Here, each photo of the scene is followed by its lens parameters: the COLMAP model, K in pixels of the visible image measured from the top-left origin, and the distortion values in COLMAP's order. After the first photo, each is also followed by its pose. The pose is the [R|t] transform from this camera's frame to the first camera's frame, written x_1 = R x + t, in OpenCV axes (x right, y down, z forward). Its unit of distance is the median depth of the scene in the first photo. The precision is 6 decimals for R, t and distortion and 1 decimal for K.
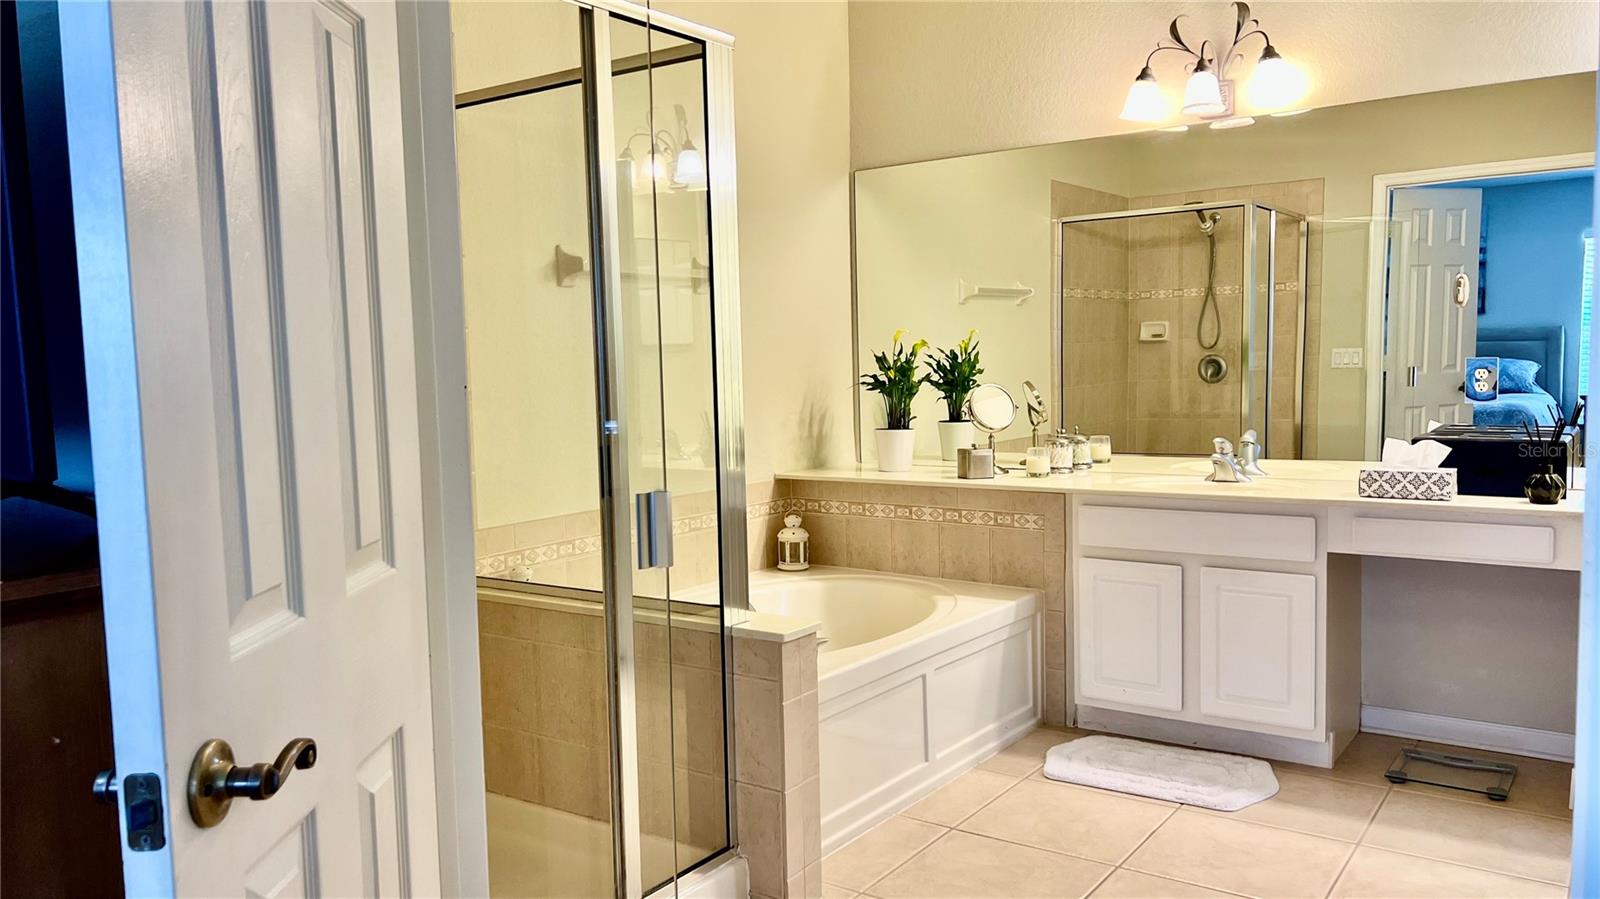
lens RADIAL K [[1212.6, 0, 802.0], [0, 1212.6, 451.4], [0, 0, 1]] dist [0.055418, -0.062863]
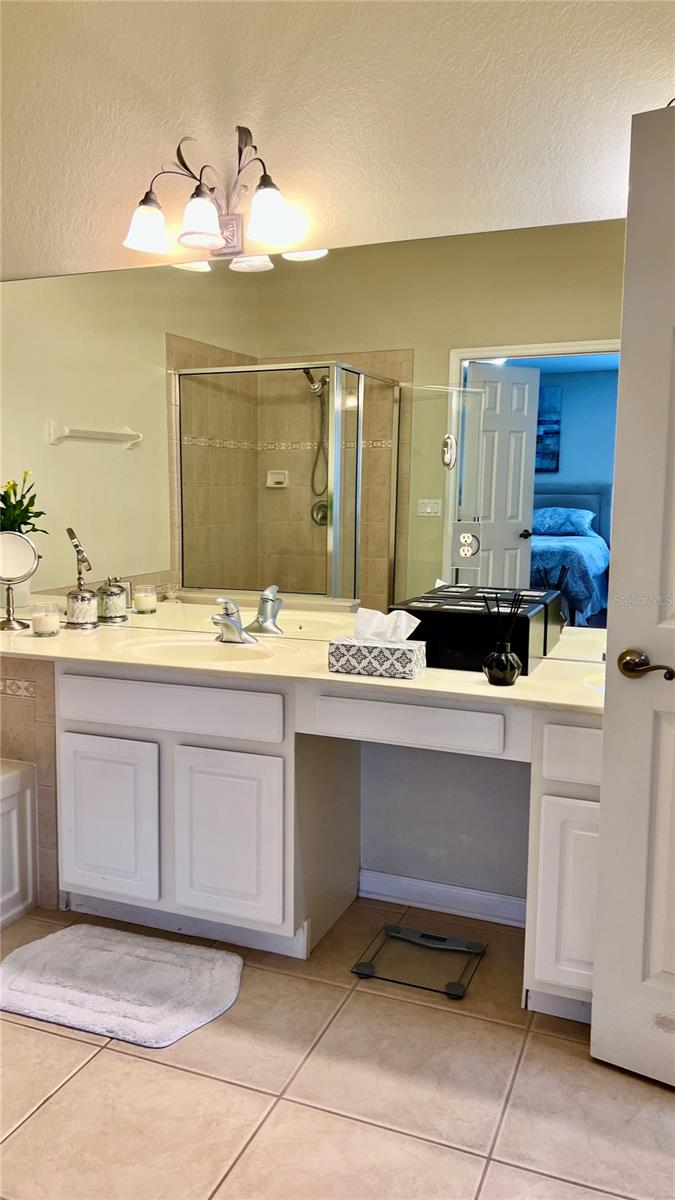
lens RADIAL K [[909.5, 0, 328.5], [0, 909.5, 595.0], [0, 0, 1]] dist [0.055418, -0.062863]
pose [[0.973791, 0.002422, 0.227433, 0.262748], [-0.010815, 0.999305, 0.035663, -0.039152], [-0.227189, -0.037188, 0.973140, 0.296605]]
